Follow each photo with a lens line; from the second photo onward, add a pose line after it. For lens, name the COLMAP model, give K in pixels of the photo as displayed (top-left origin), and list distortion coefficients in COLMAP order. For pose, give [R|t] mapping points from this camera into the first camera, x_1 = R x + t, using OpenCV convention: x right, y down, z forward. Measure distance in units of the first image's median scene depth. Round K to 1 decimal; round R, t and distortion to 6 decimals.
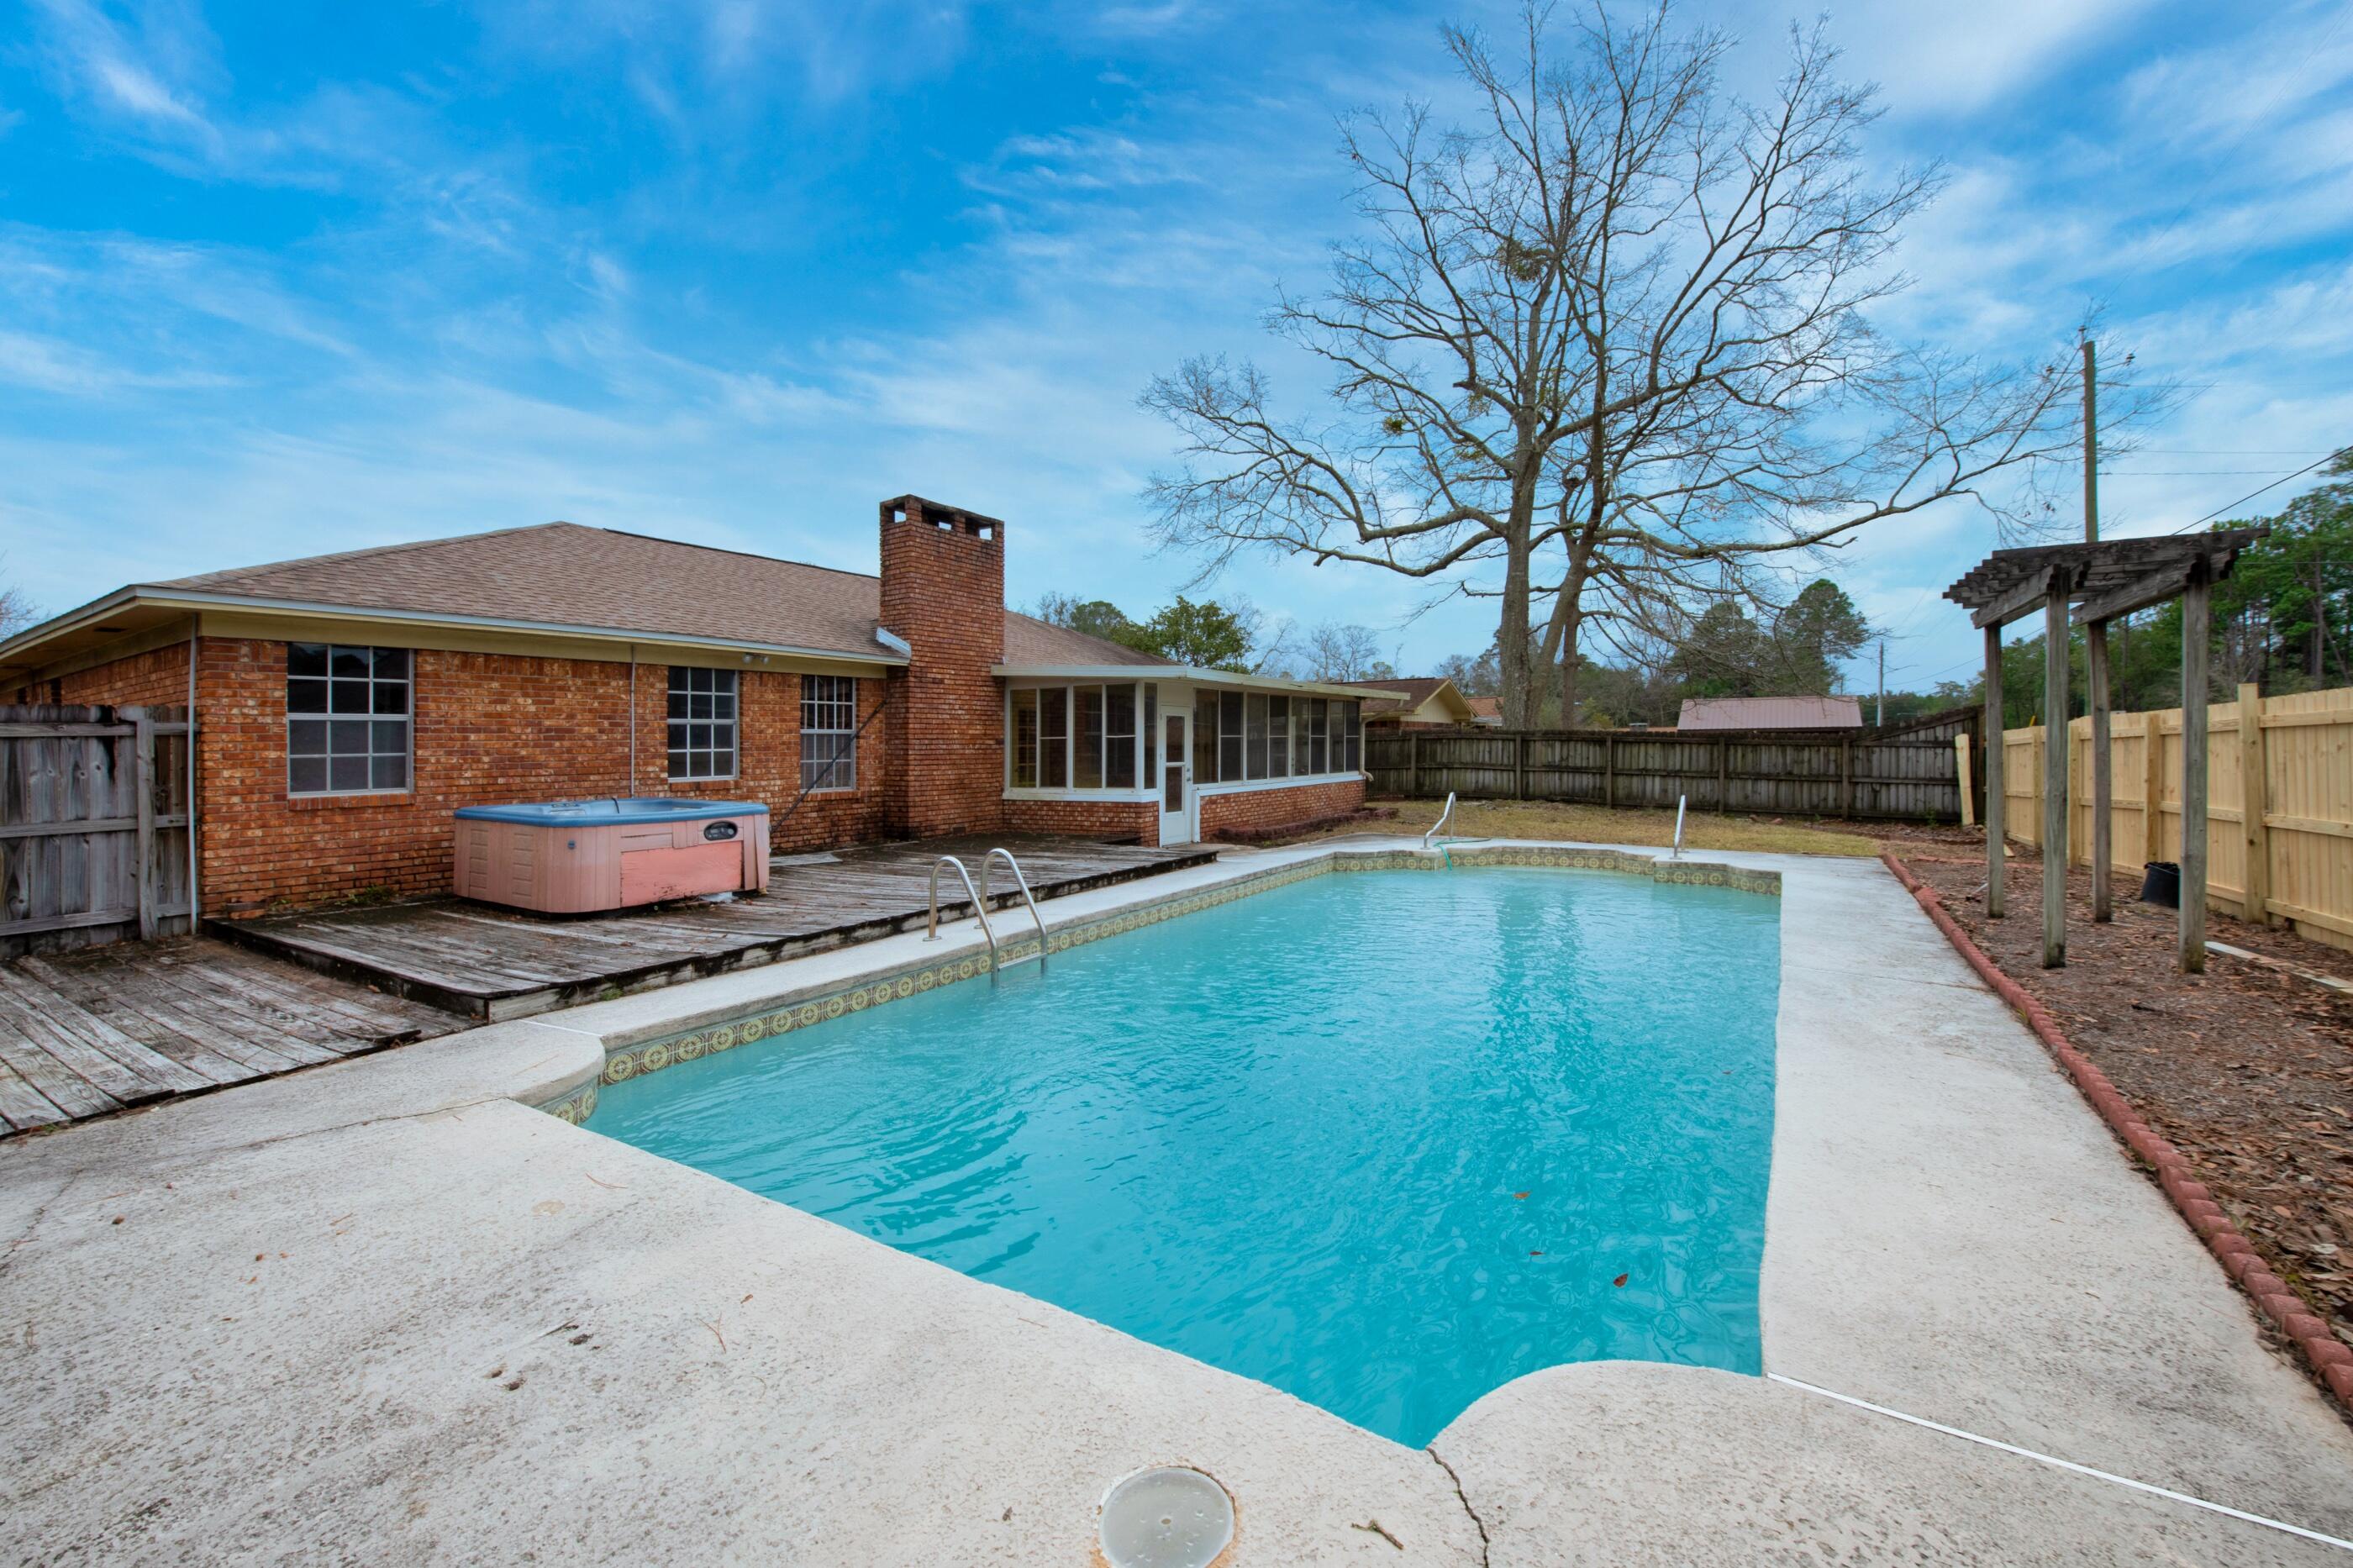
lens RADIAL K [[957.7, 0, 1167.6], [0, 957.7, 787.7], [0, 0, 1]] dist [-0.002678, -0.005051]
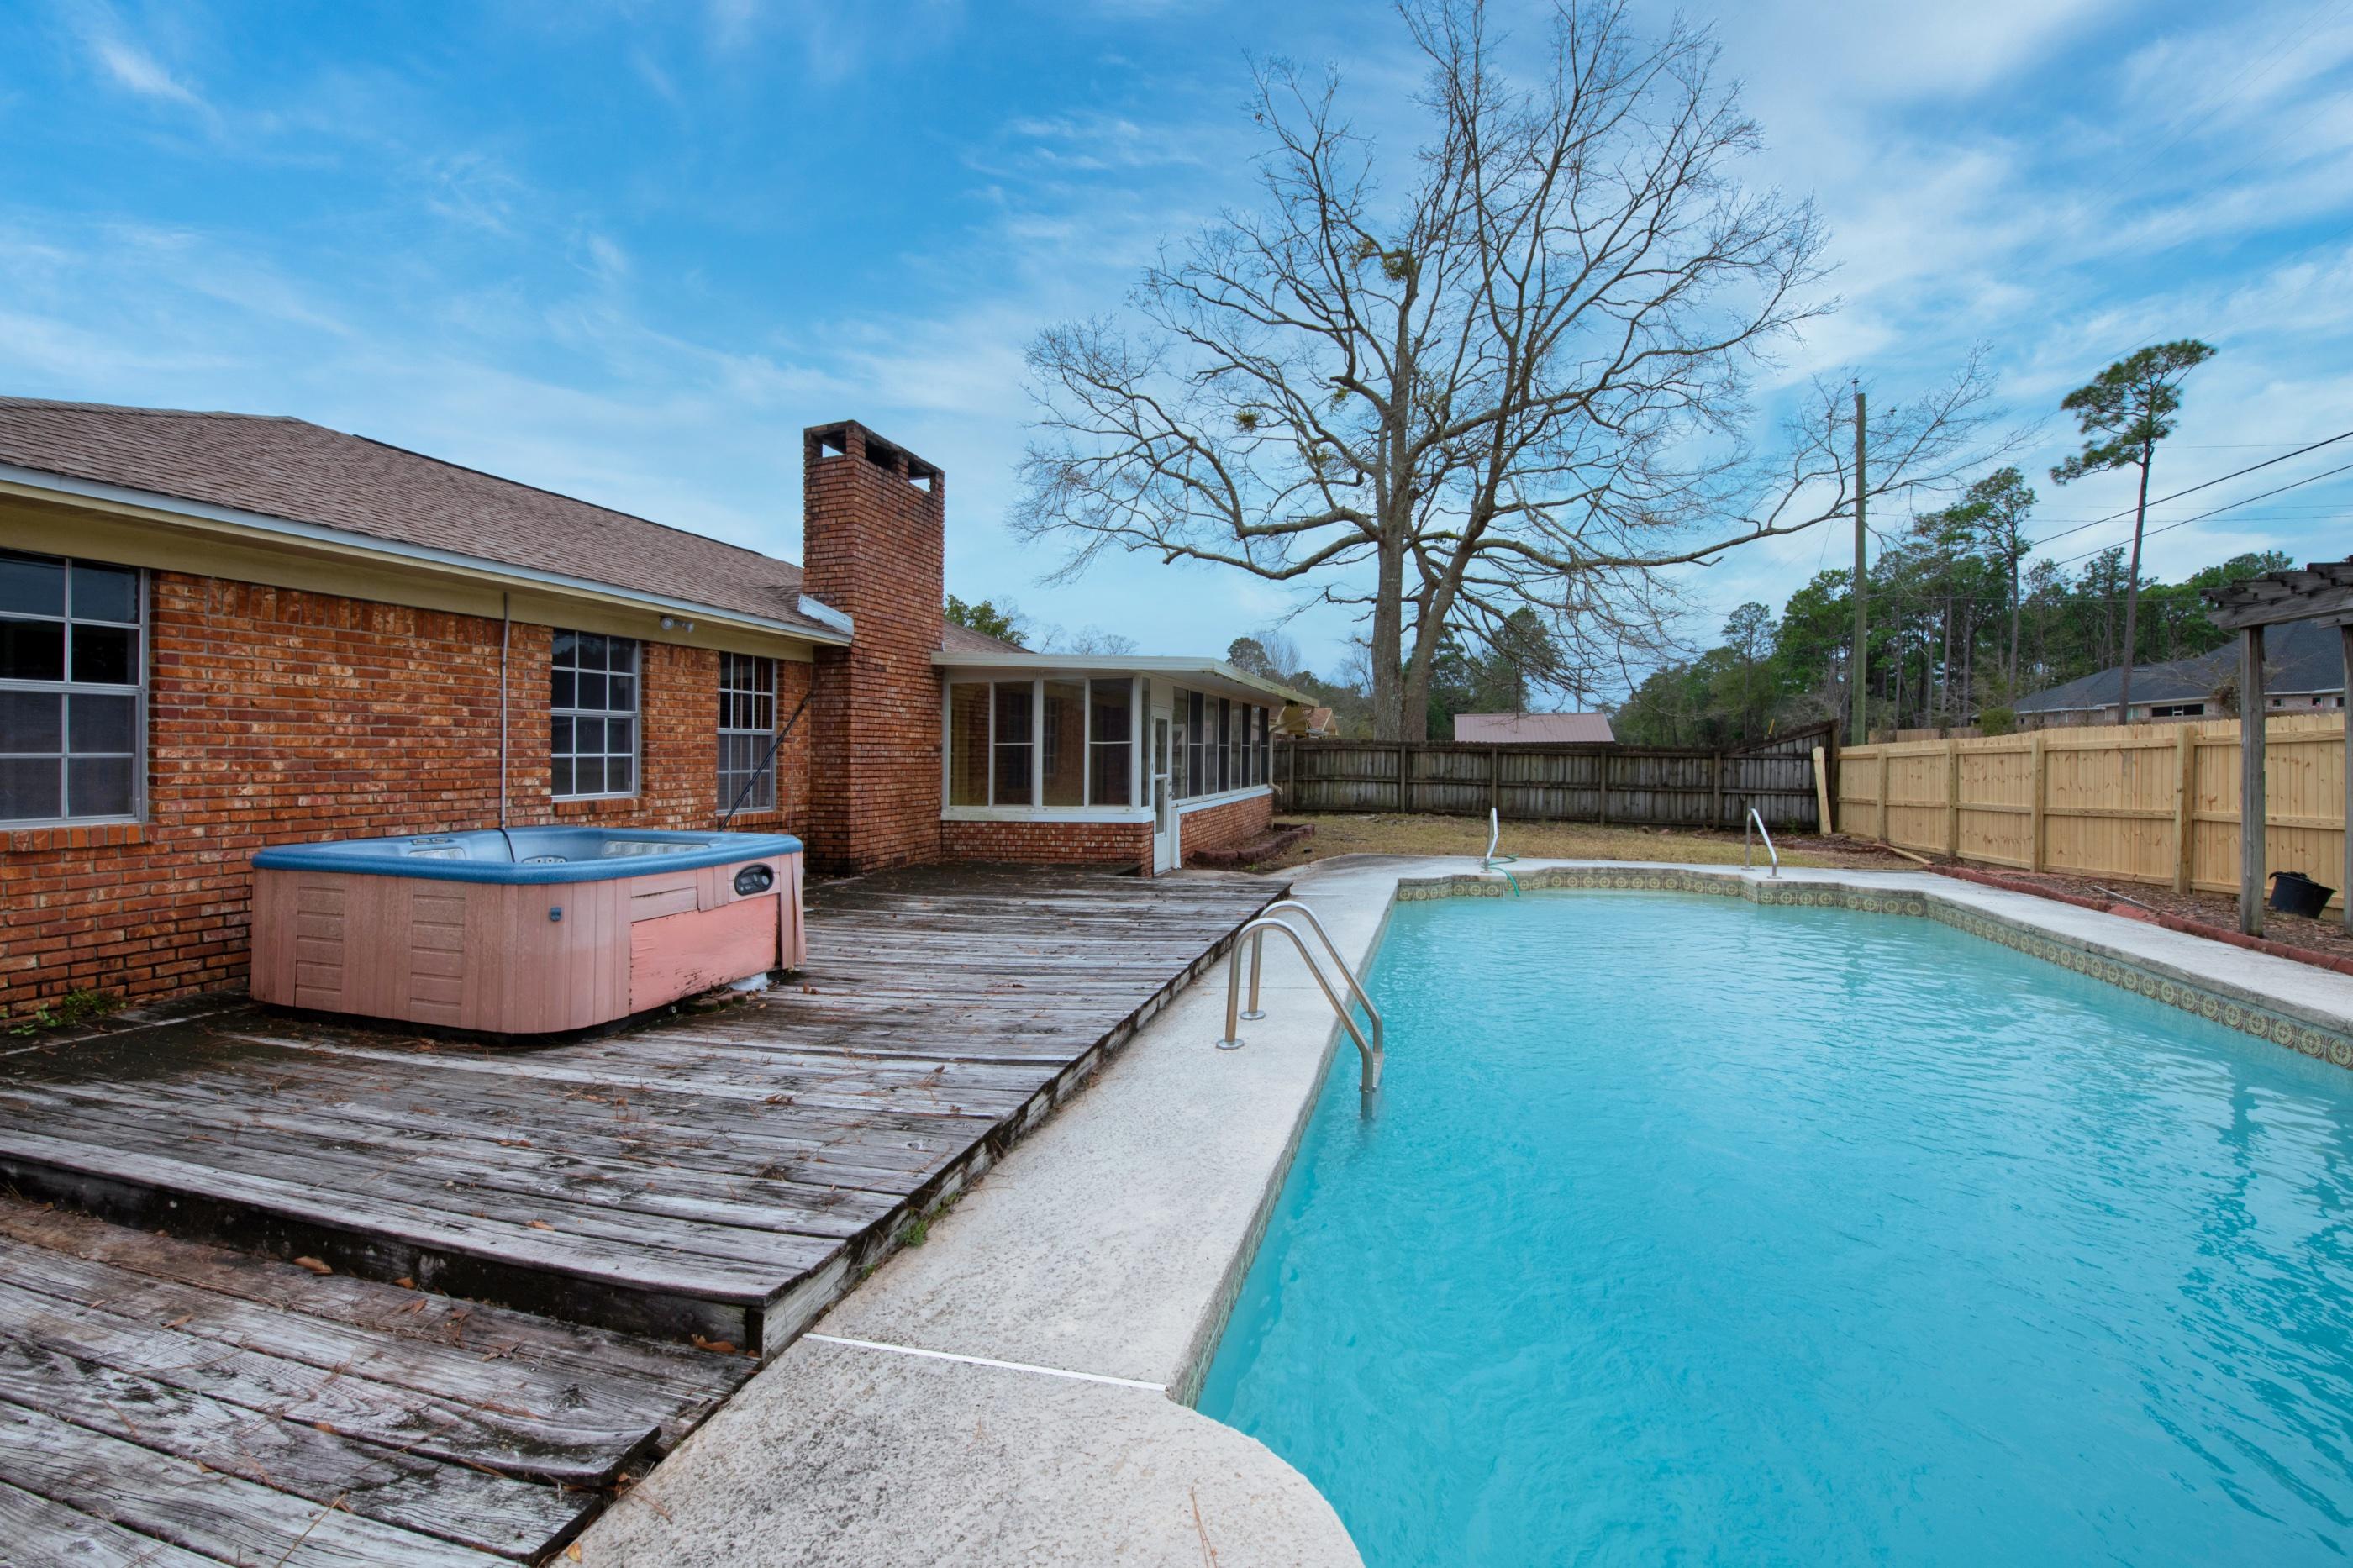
lens RADIAL K [[988.0, 0, 1141.7], [0, 988.0, 775.7], [0, 0, 1]] dist [0.004212, 0.000278]
pose [[0.968846, -0.000680, 0.247664, -0.234665], [0.007374, 0.999632, -0.026099, -0.002470], [-0.247555, 0.027112, 0.968494, 0.184368]]
